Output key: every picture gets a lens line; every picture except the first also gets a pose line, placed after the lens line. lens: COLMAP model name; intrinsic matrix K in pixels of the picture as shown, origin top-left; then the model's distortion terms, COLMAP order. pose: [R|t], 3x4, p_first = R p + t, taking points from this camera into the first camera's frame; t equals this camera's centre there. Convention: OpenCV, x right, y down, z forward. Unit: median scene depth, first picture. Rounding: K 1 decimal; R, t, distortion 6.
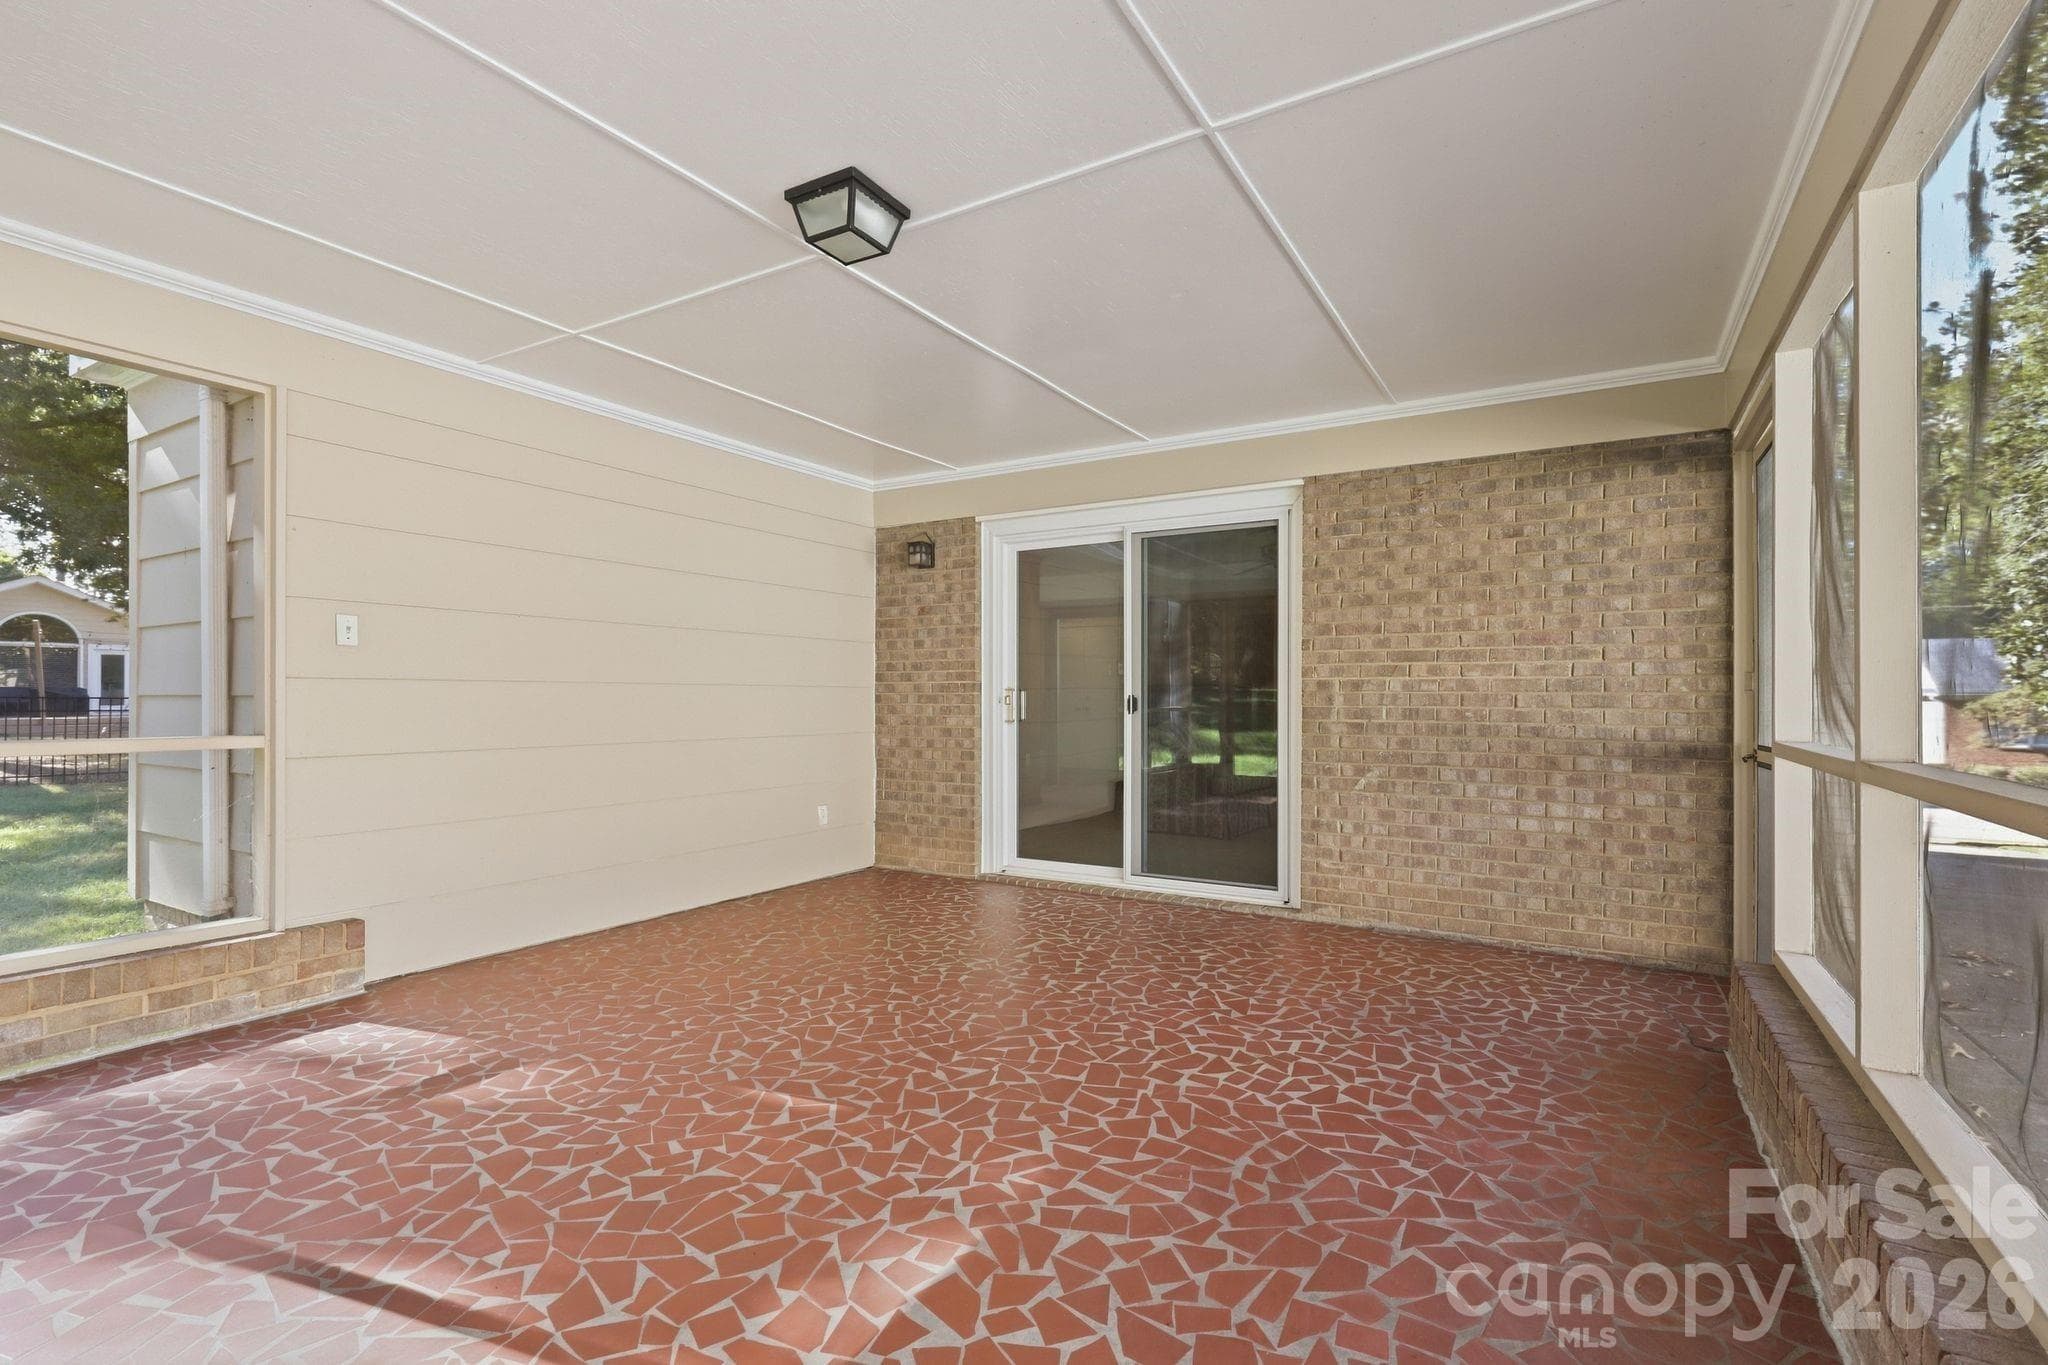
lens RADIAL K [[937.4, 0, 1046.6], [0, 937.4, 699.9], [0, 0, 1]] dist [0.000259, 0.000069]
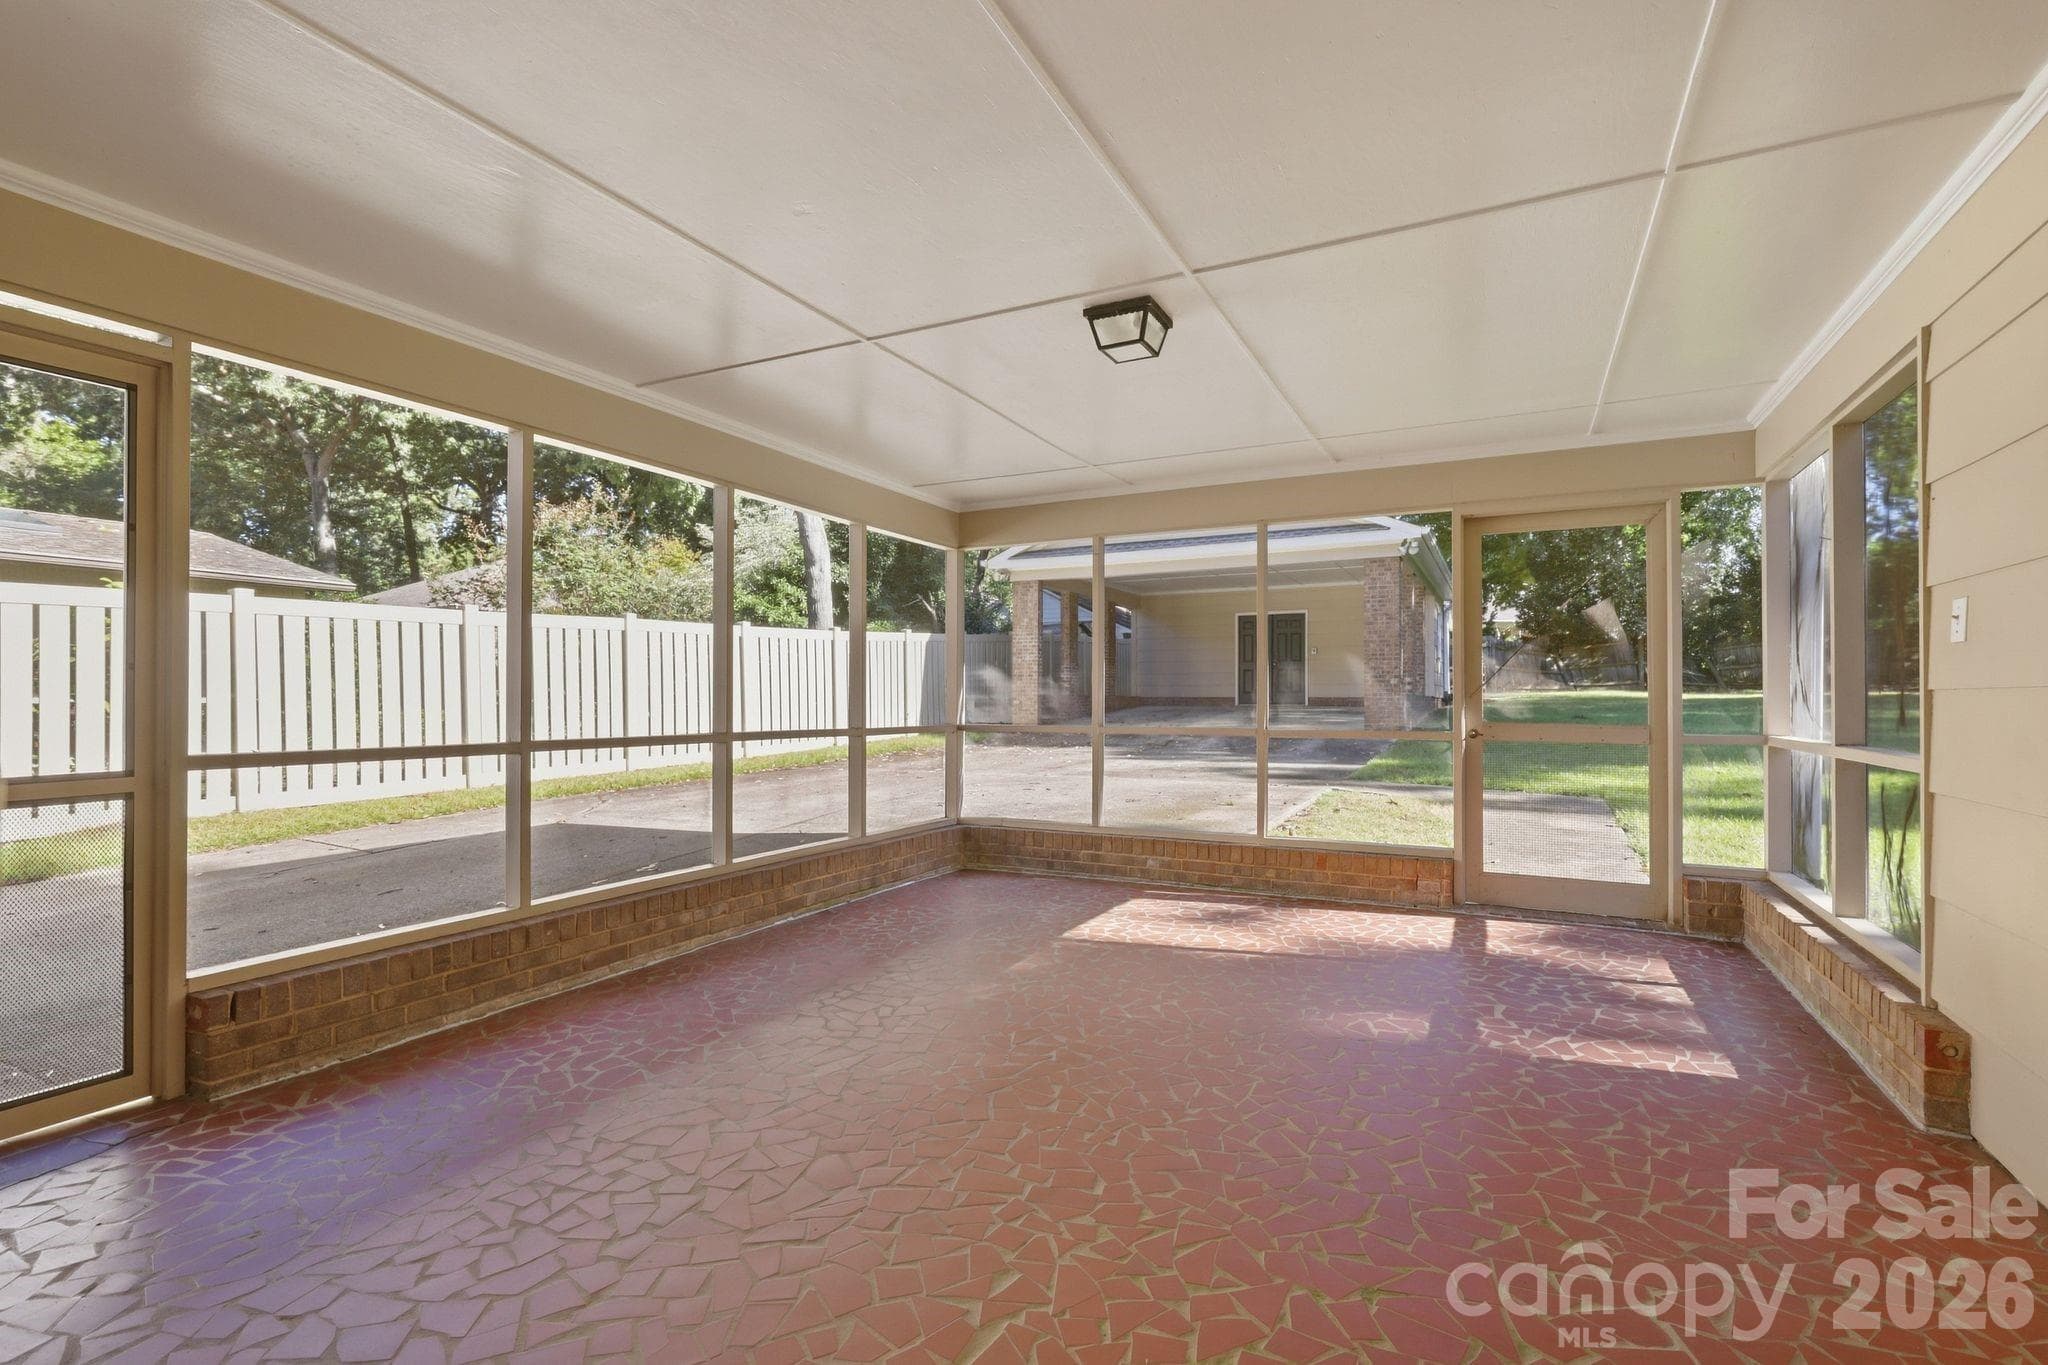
lens RADIAL K [[937.4, 0, 1046.6], [0, 937.4, 699.9], [0, 0, 1]] dist [0.000259, 0.000069]
pose [[-0.997925, -0.004049, -0.064267, -0.021033], [-0.004231, 0.999987, 0.002695, -0.017608], [0.064255, 0.002961, -0.997929, 2.128867]]
